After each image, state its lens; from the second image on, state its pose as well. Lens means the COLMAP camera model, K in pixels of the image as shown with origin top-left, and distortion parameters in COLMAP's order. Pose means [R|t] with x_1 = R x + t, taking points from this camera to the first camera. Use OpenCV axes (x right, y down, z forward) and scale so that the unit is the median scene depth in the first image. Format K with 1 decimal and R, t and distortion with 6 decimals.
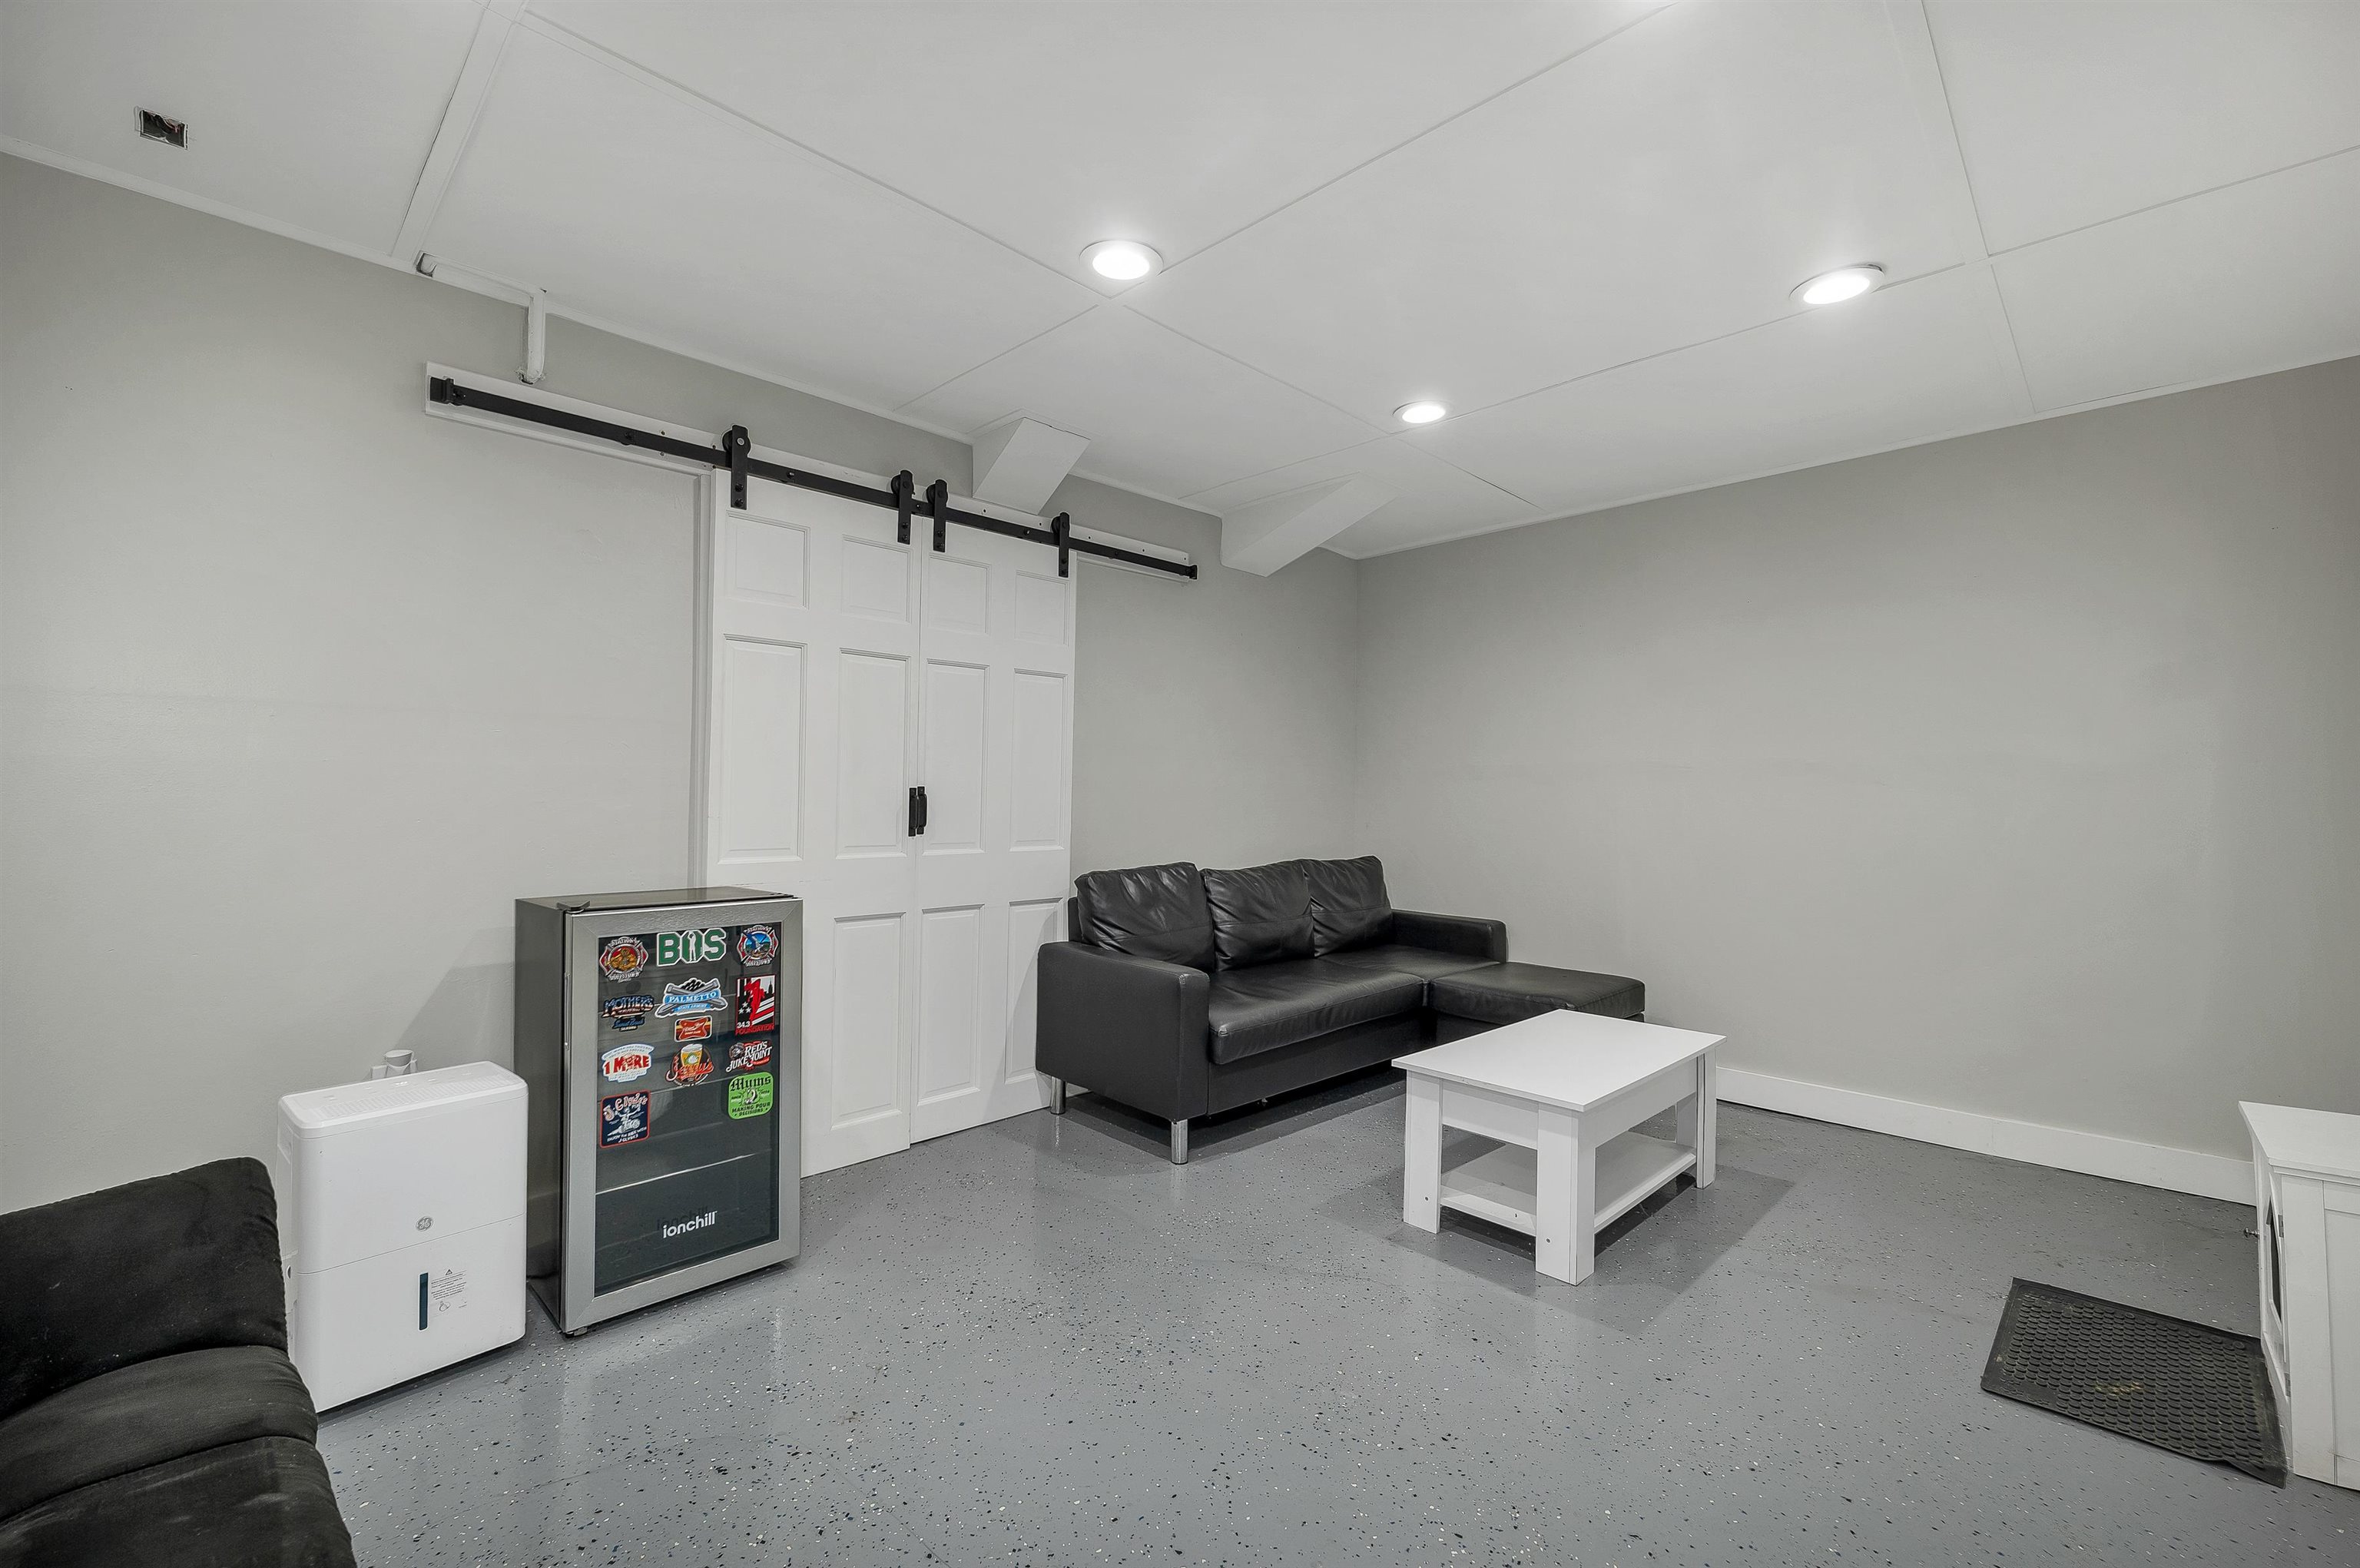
lens RADIAL K [[991.8, 0, 1175.7], [0, 991.8, 791.2], [0, 0, 1]] dist [-0.000671, -0.000150]
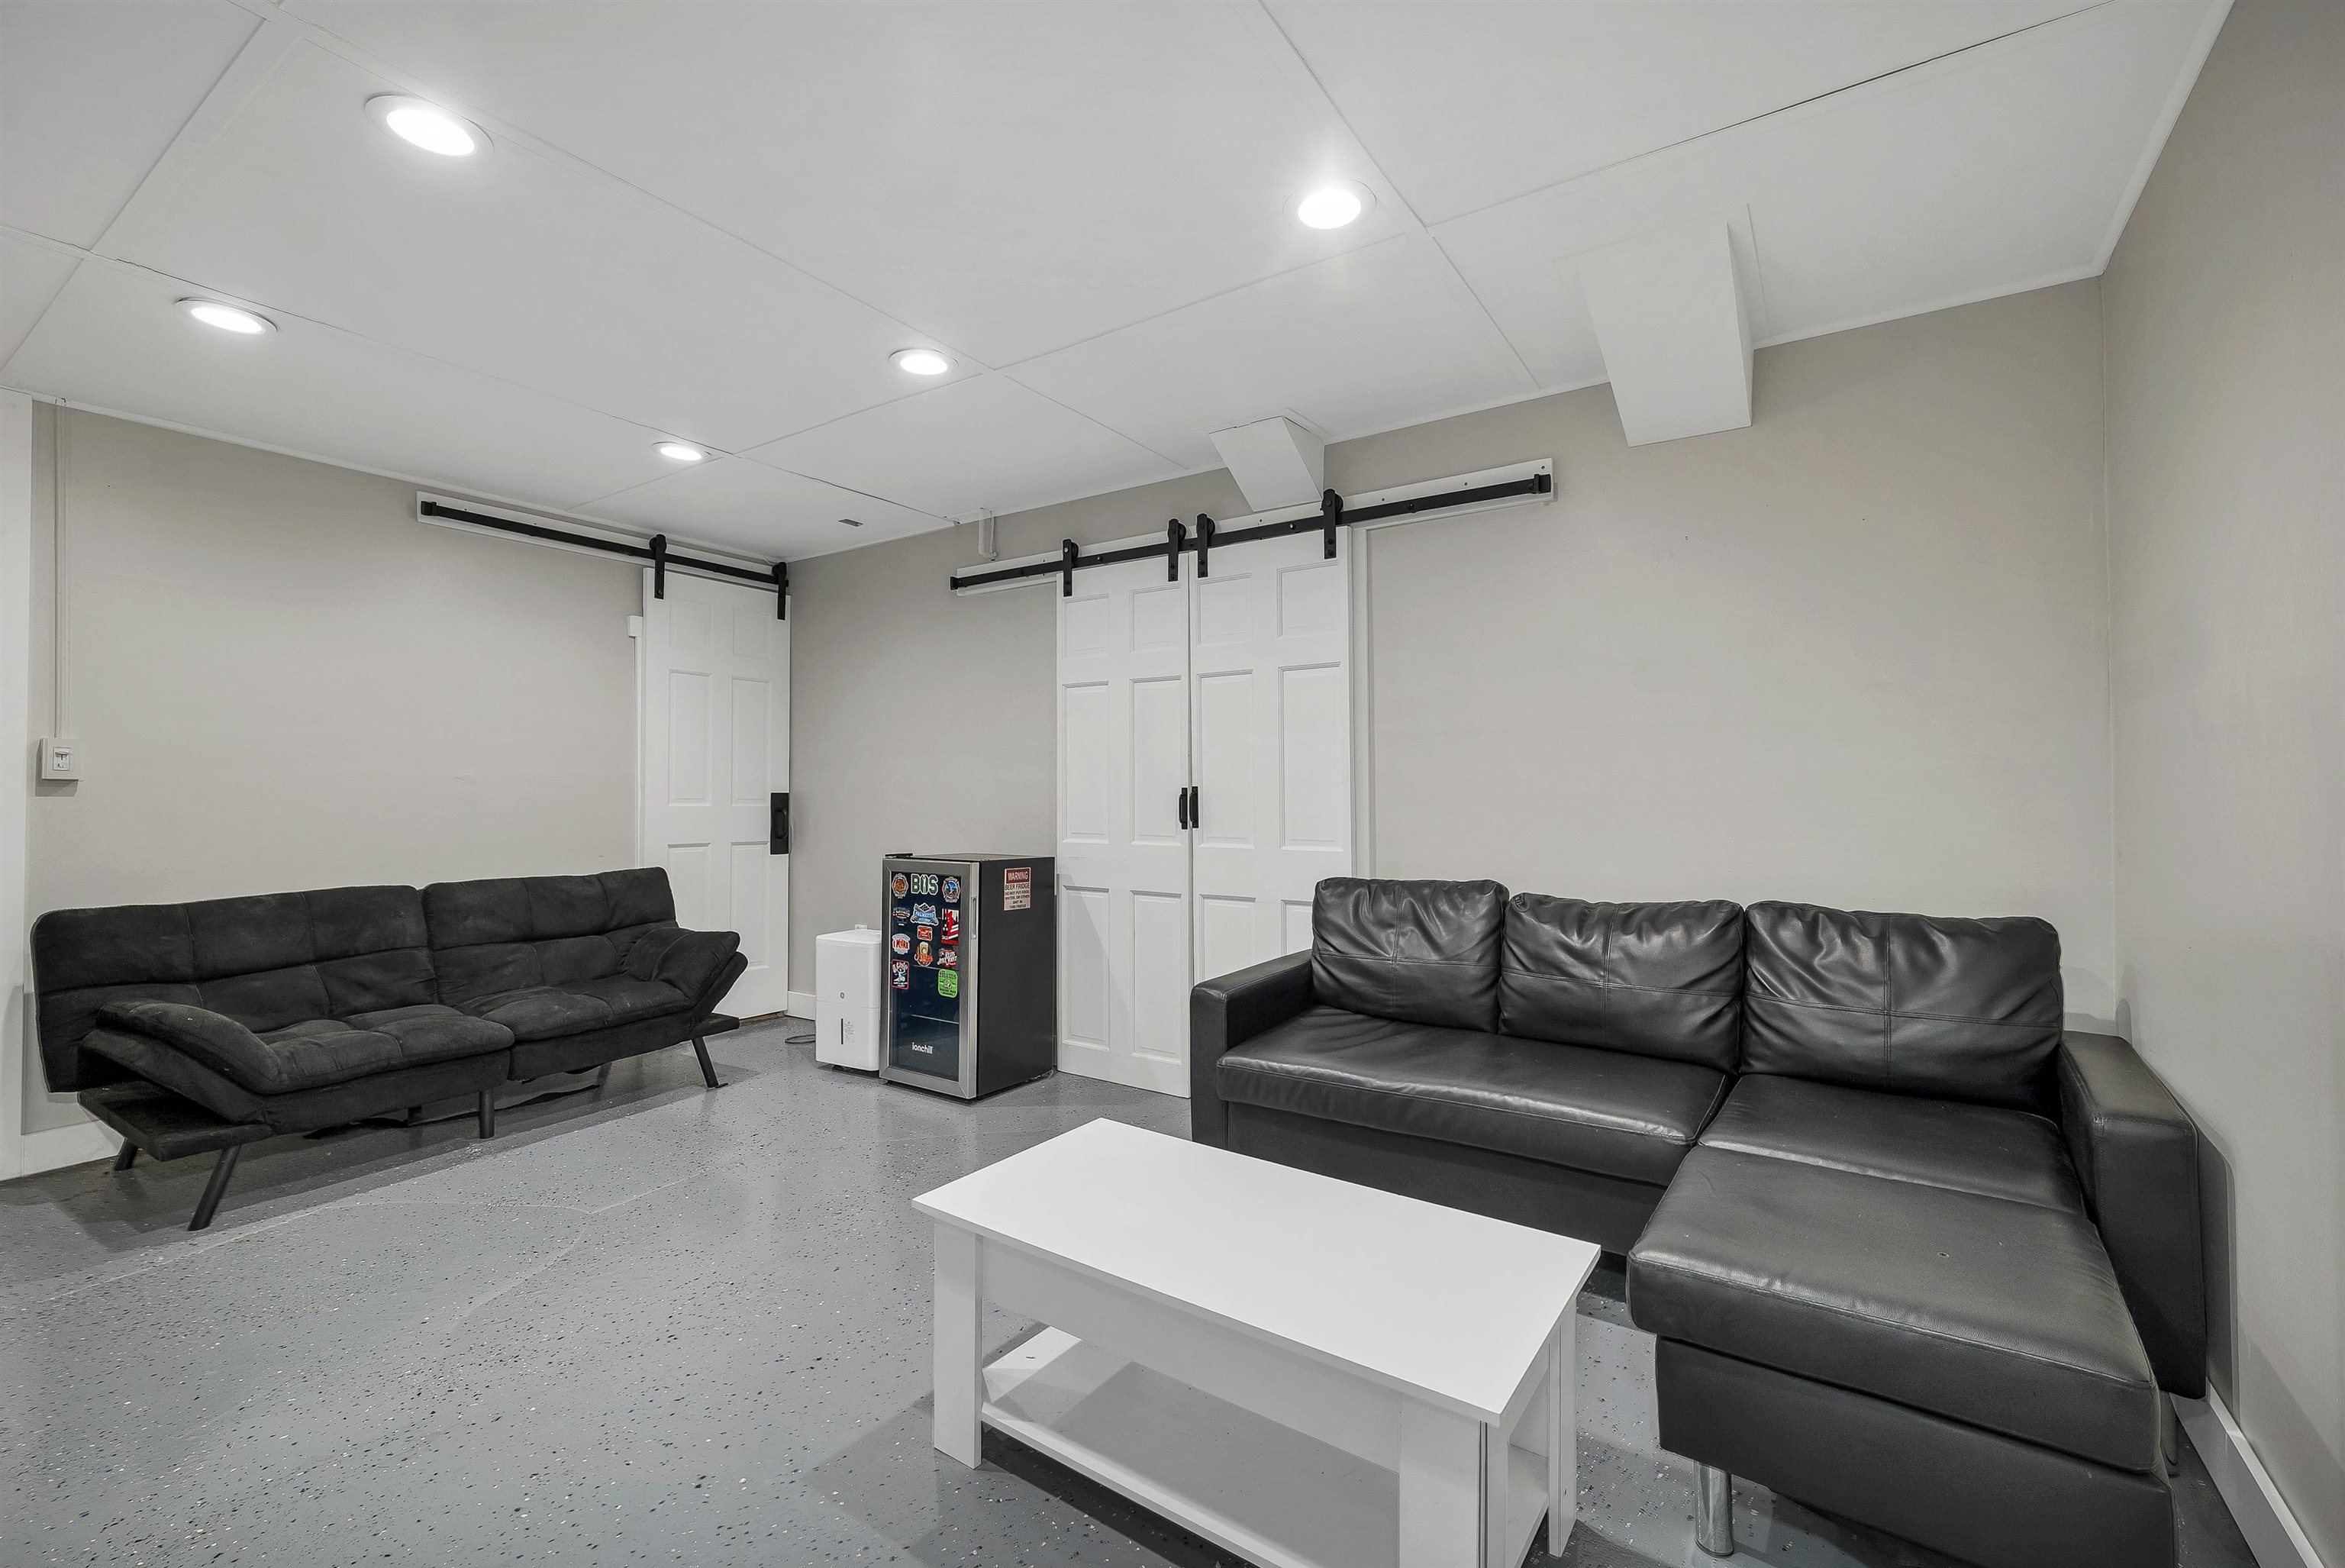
lens RADIAL K [[985.5, 0, 1168.2], [0, 985.5, 791.2], [0, 0, 1]] dist [-0.000671, -0.000150]
pose [[0.175482, -0.010718, -0.984424, 1.071418], [0.004660, 0.999939, -0.010056, 0.014569], [0.984472, -0.002823, 0.175521, 0.961531]]
